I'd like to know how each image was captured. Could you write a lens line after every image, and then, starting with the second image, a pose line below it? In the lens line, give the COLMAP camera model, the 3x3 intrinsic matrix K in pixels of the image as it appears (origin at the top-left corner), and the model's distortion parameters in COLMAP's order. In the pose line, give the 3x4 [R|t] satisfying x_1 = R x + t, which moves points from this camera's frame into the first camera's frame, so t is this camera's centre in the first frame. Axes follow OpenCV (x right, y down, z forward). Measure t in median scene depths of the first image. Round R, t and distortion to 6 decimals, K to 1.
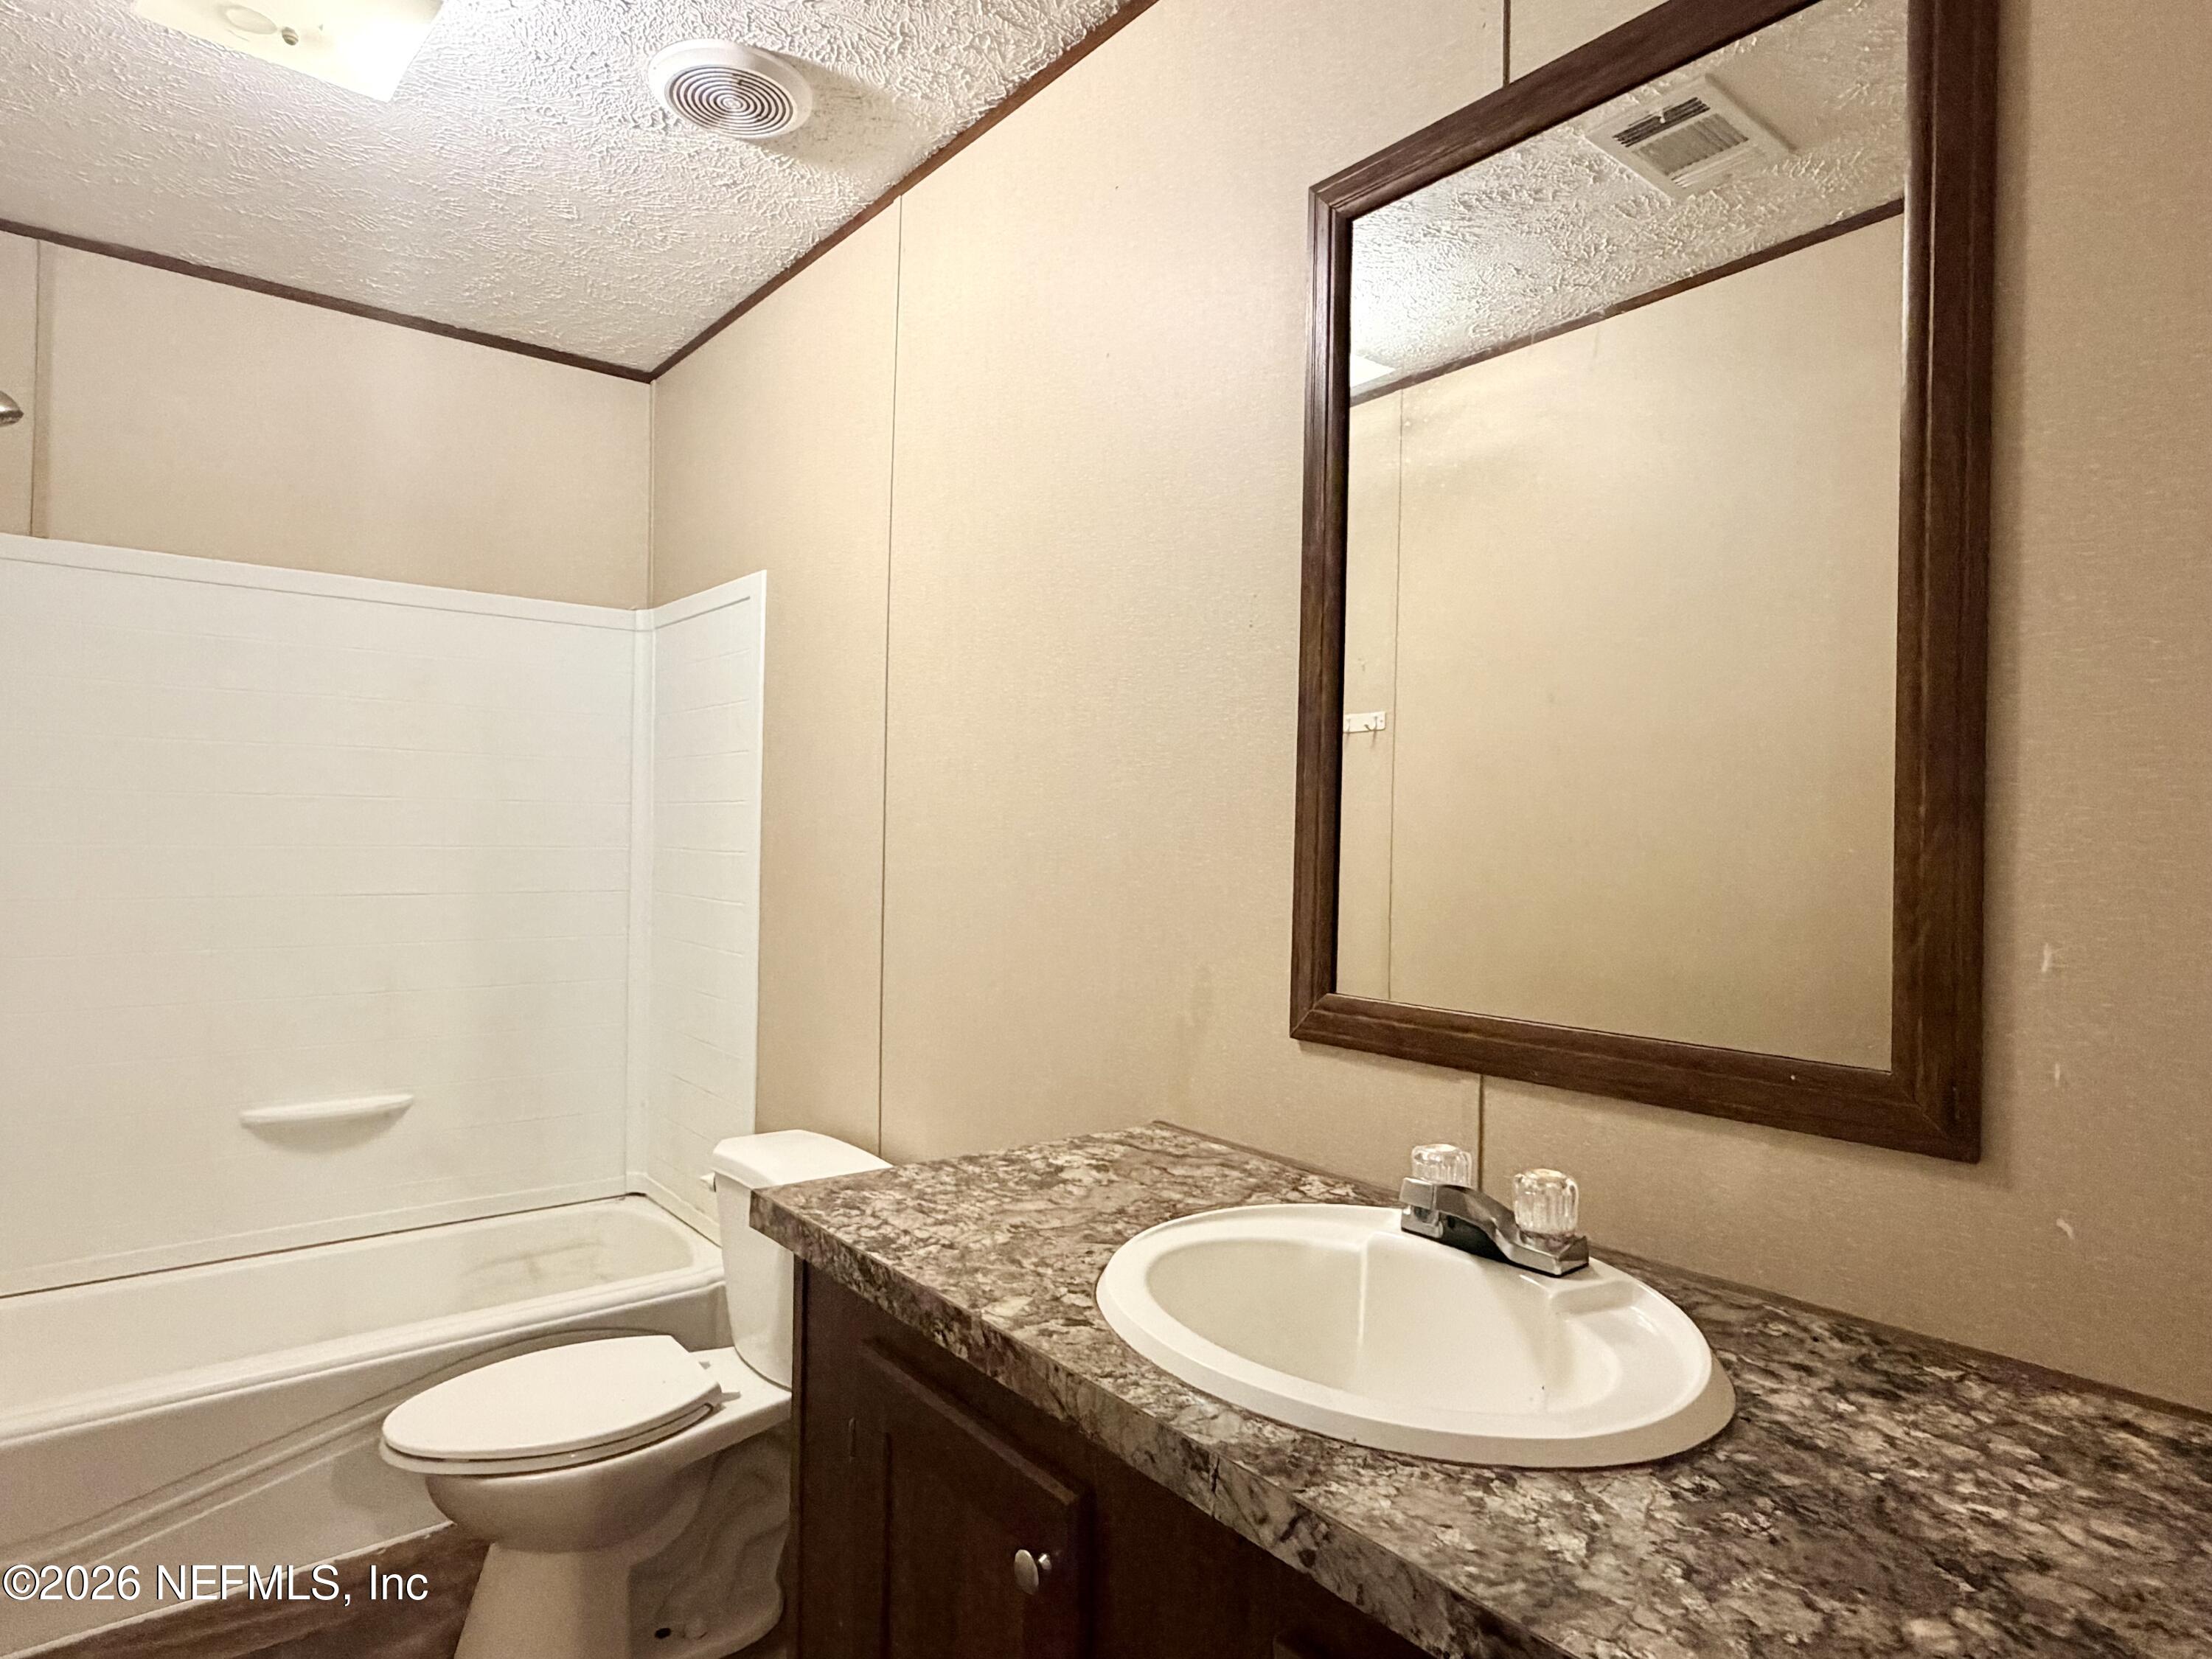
lens RADIAL K [[1241.9, 0, 1113.0], [0, 1241.9, 844.3], [0, 0, 1]] dist [-0.005416, 0.002067]
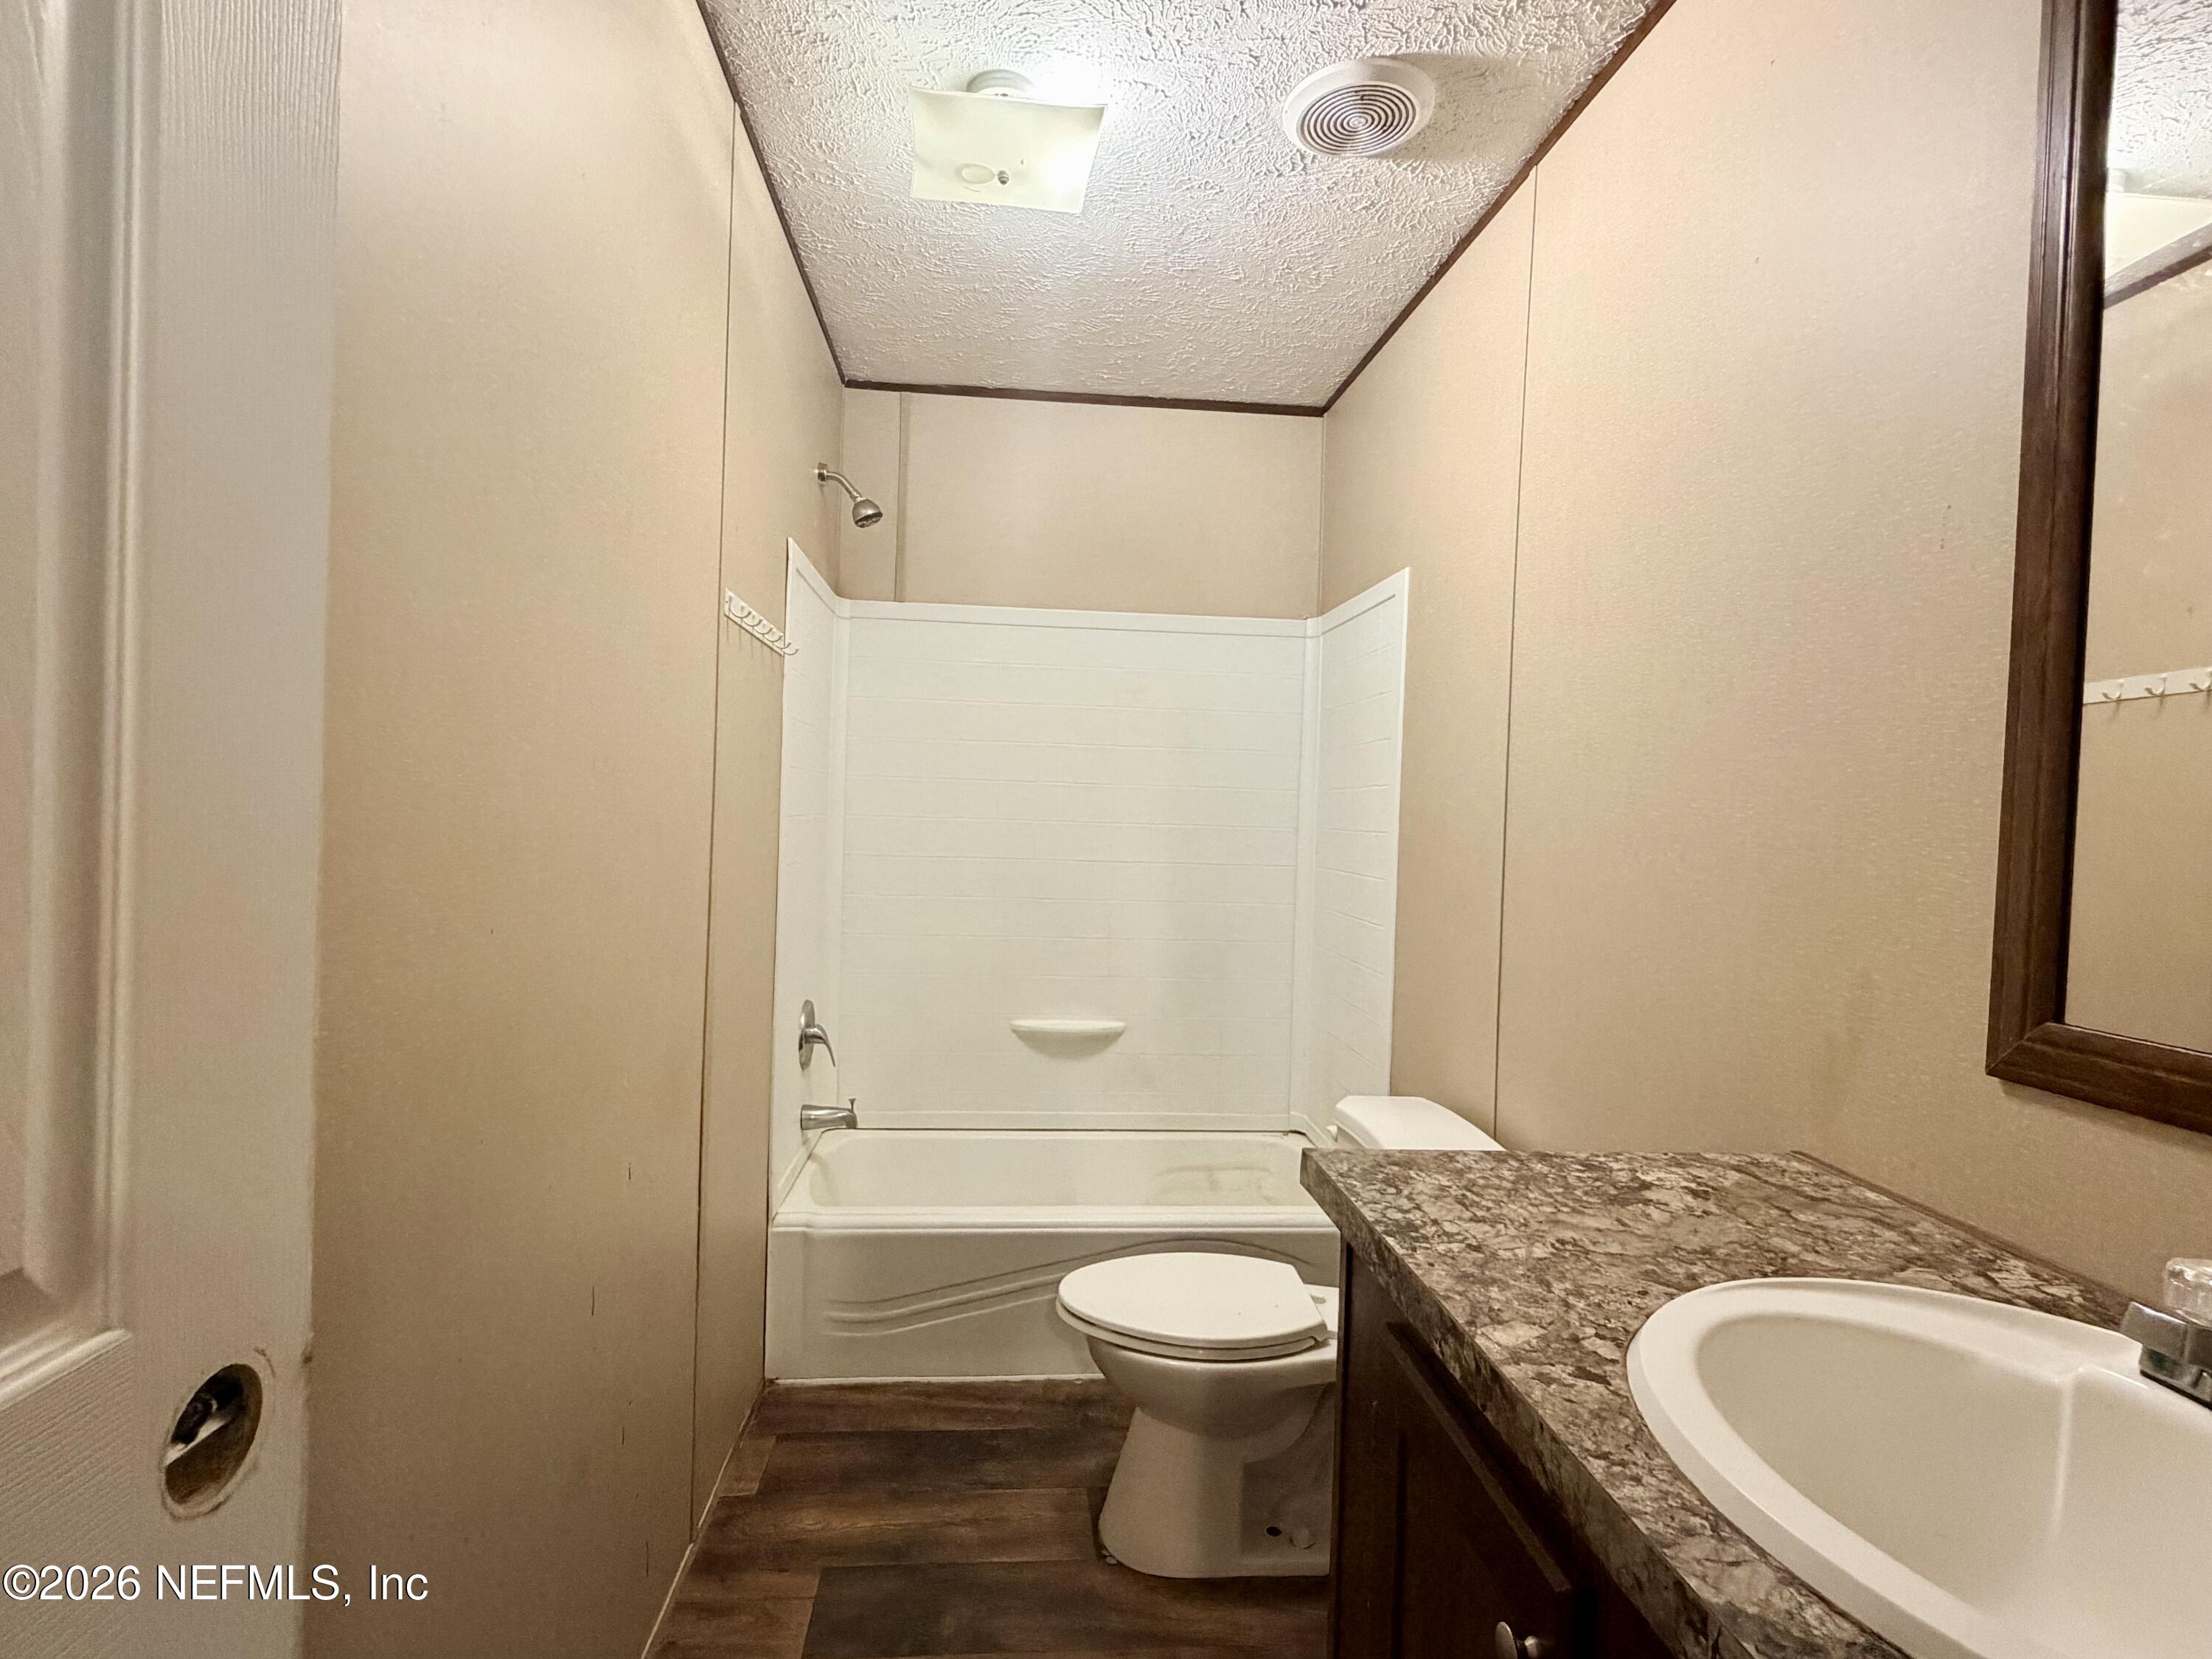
lens RADIAL K [[1109.4, 0, 1093.0], [0, 1109.4, 837.7], [0, 0, 1]] dist [-0.003962, 0.001834]
pose [[0.826083, 0.019896, -0.563198, 0.058864], [-0.018070, 0.999798, 0.008814, 0.011469], [0.563259, 0.002896, 0.826275, 0.104162]]
